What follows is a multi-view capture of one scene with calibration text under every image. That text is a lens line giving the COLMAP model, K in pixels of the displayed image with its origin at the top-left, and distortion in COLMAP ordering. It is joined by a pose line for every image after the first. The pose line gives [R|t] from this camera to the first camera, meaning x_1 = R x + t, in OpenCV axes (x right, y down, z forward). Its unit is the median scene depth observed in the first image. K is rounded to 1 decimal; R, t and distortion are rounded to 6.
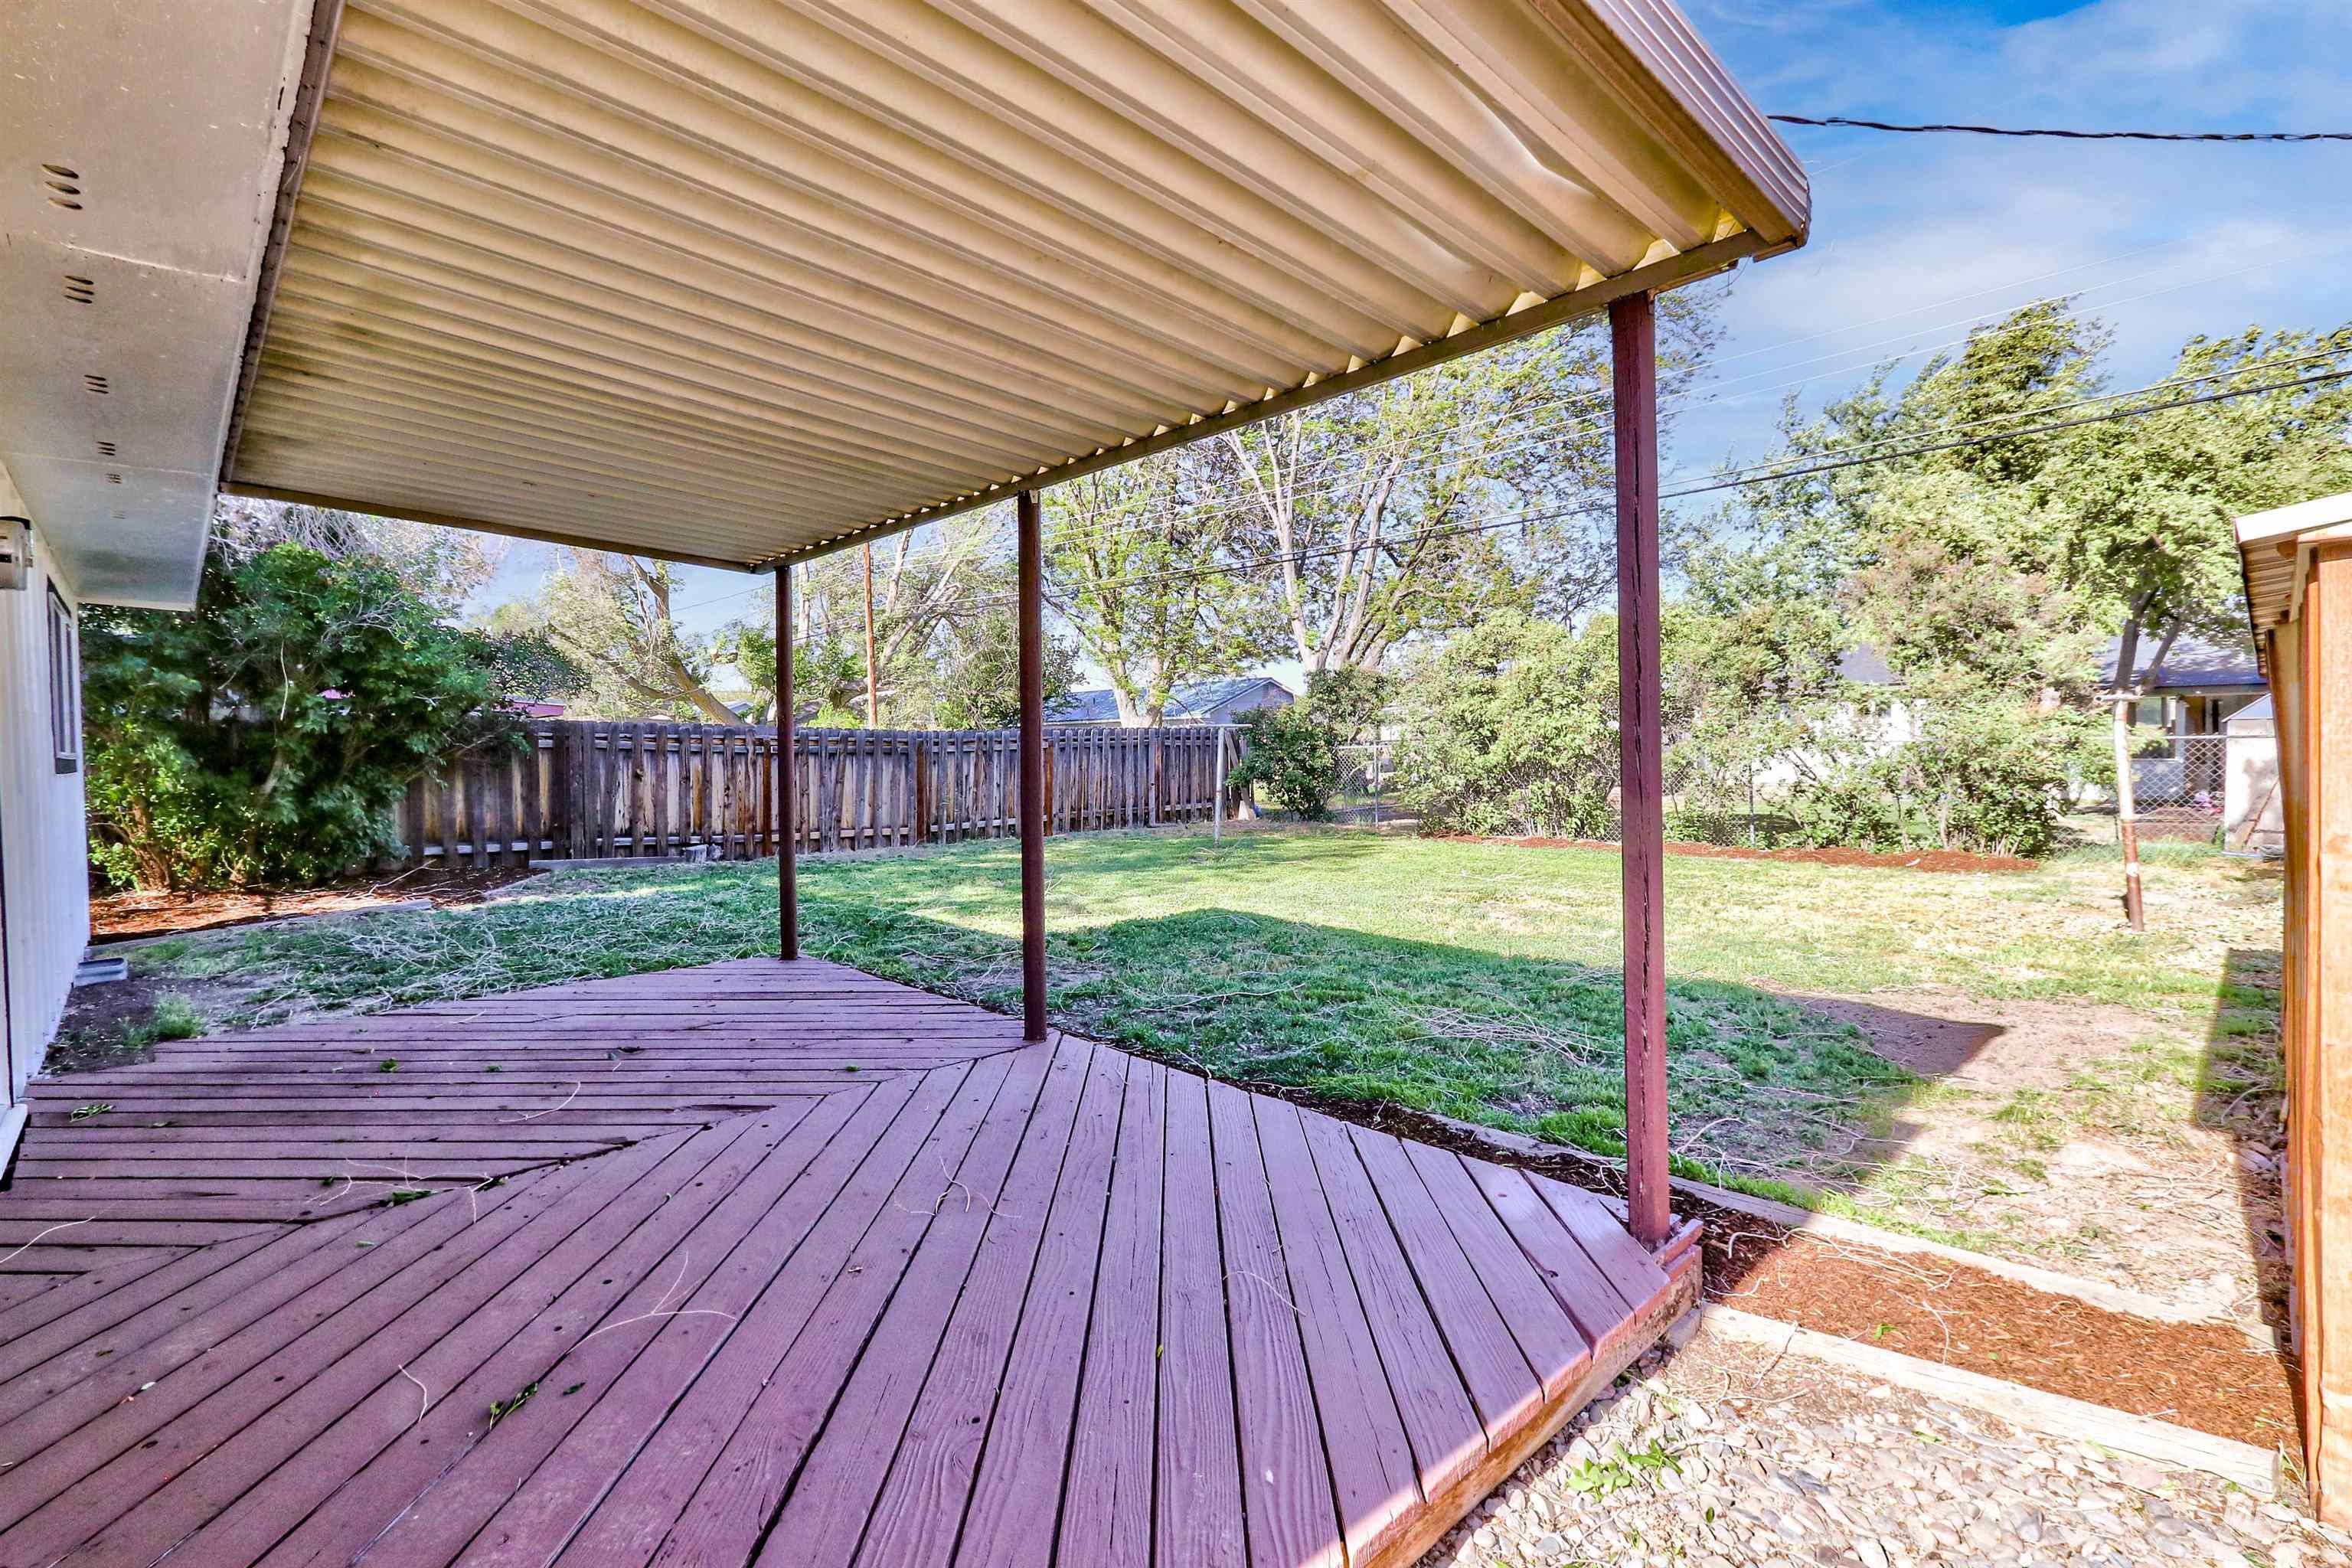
lens RADIAL K [[1081.4, 0, 1163.1], [0, 1081.4, 764.9], [0, 0, 1]] dist [-0.000052, -0.002502]
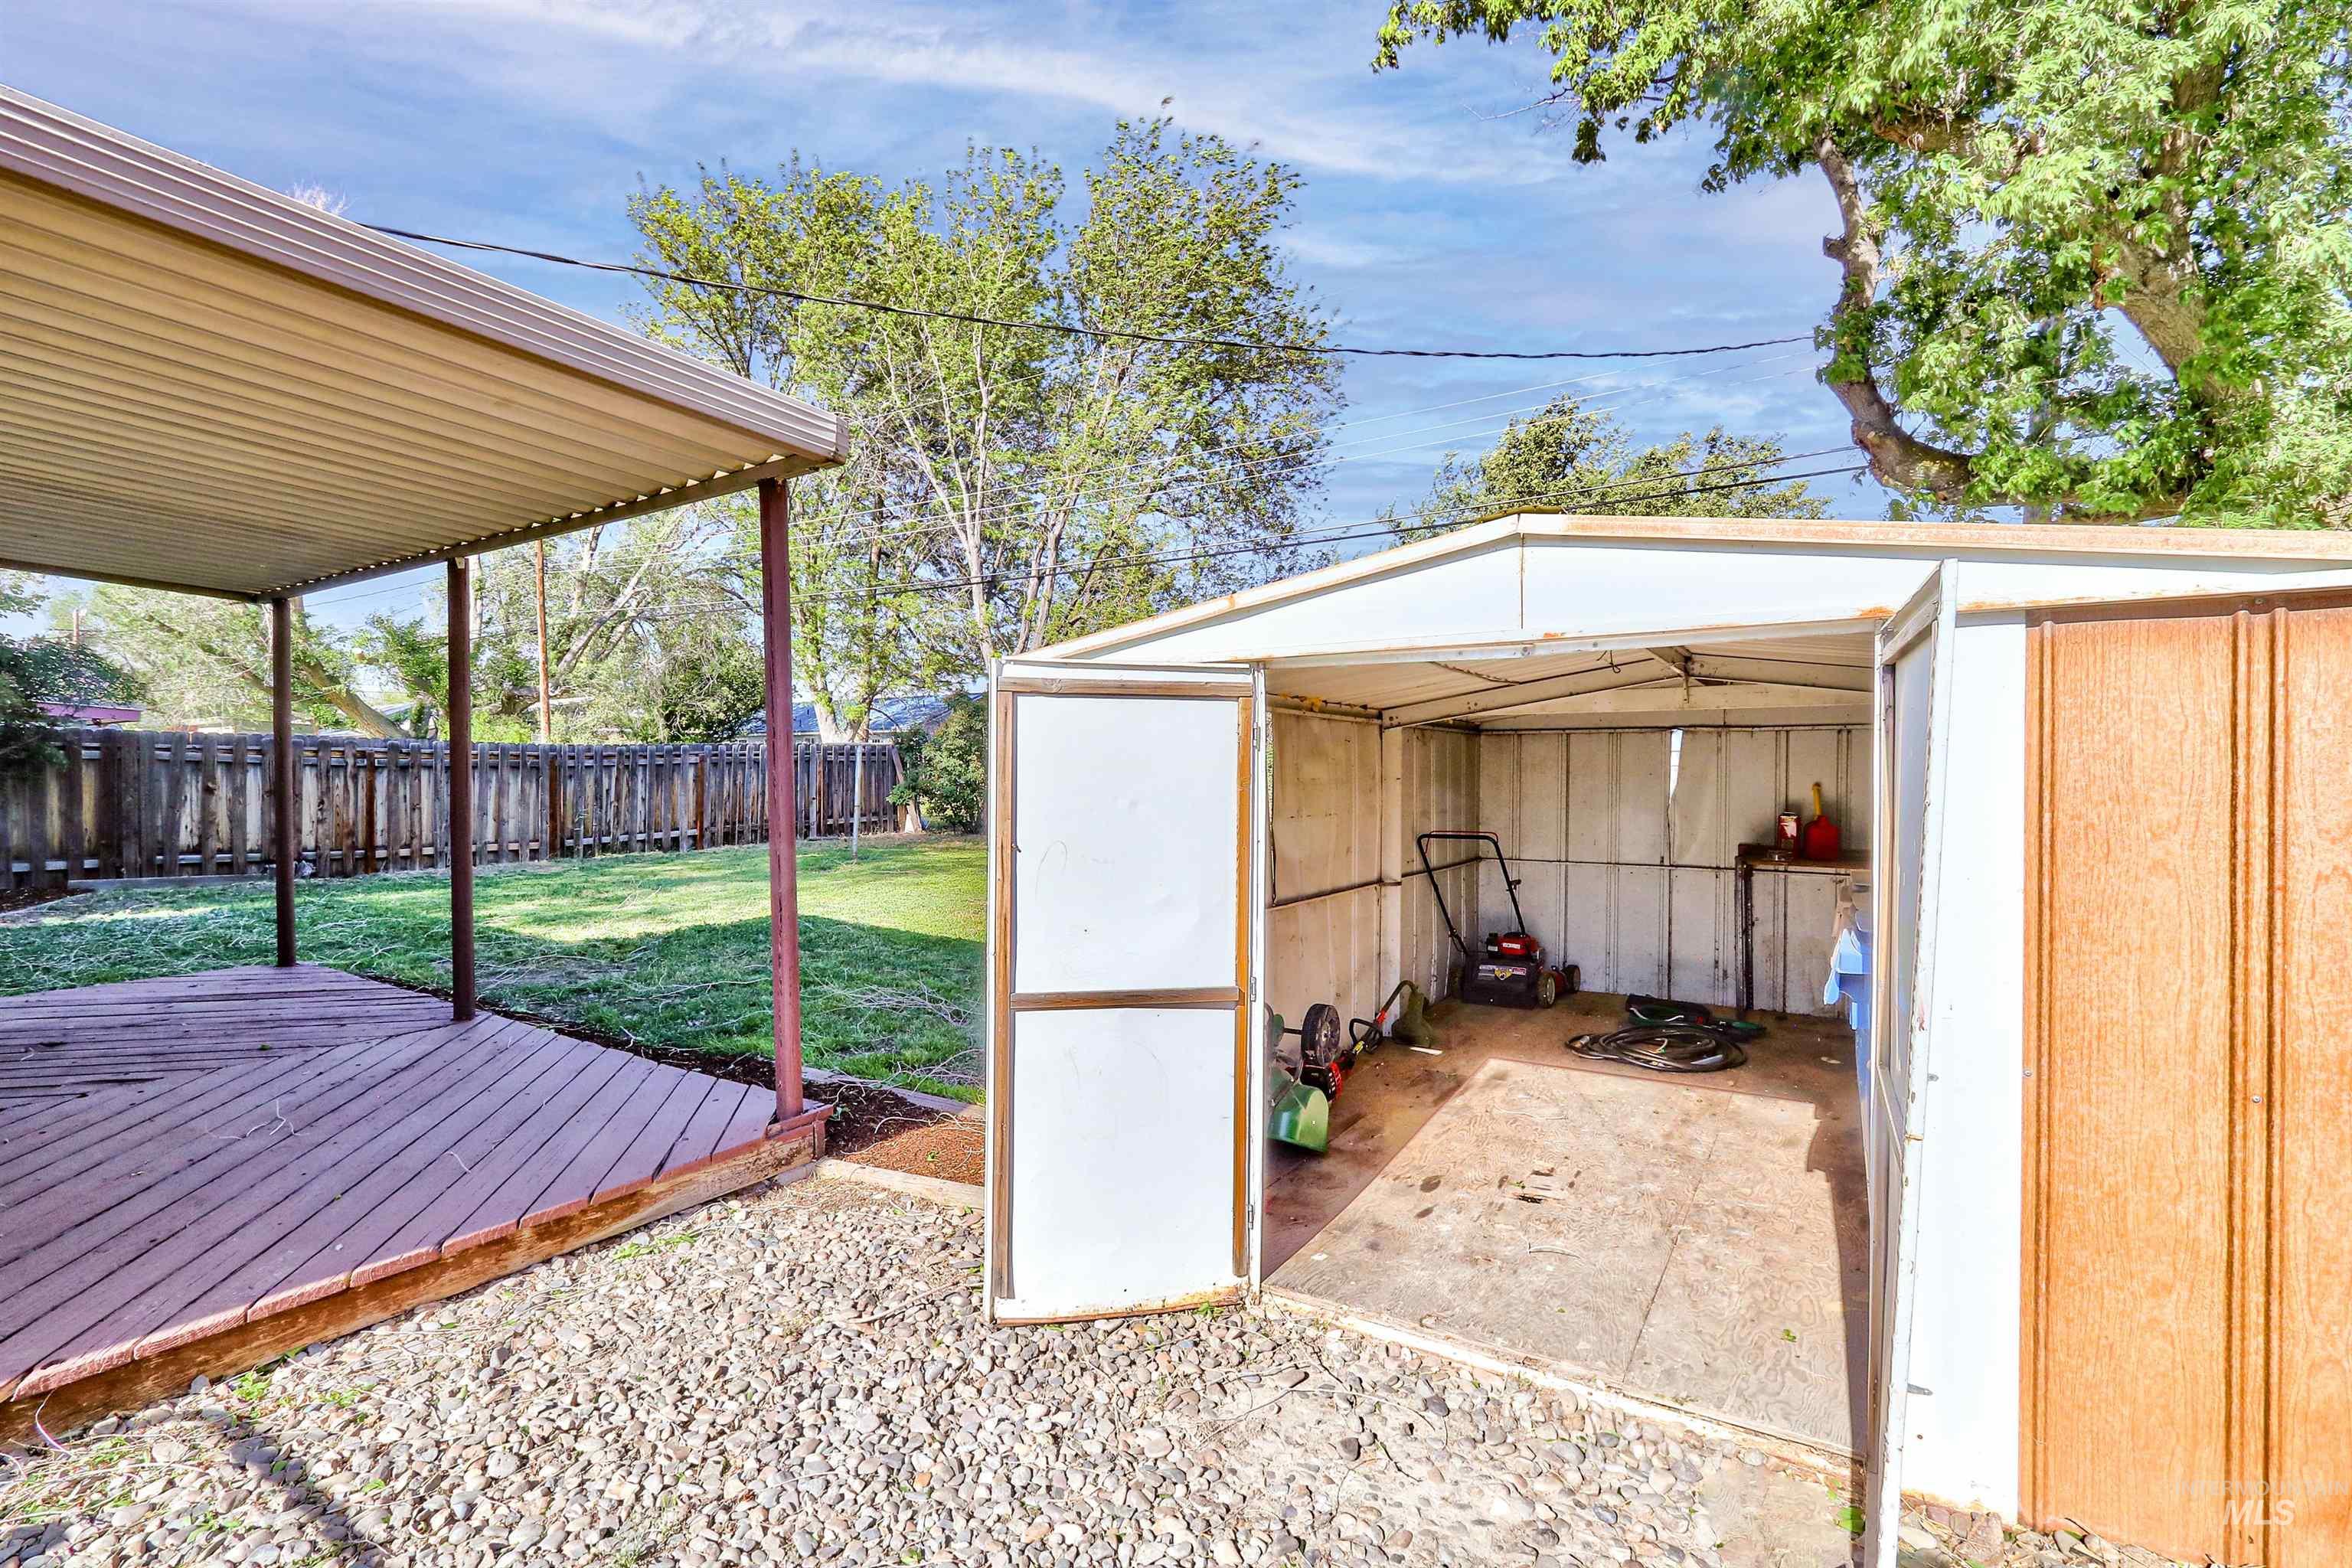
lens RADIAL K [[1081.4, 0, 1168.8], [0, 1081.4, 798.9], [0, 0, 1]] dist [-0.000052, -0.002502]
pose [[0.975150, 0.002013, 0.221536, 0.117721], [-0.006612, 0.999778, 0.020021, -0.005969], [-0.221447, -0.020988, 0.974947, -0.102431]]
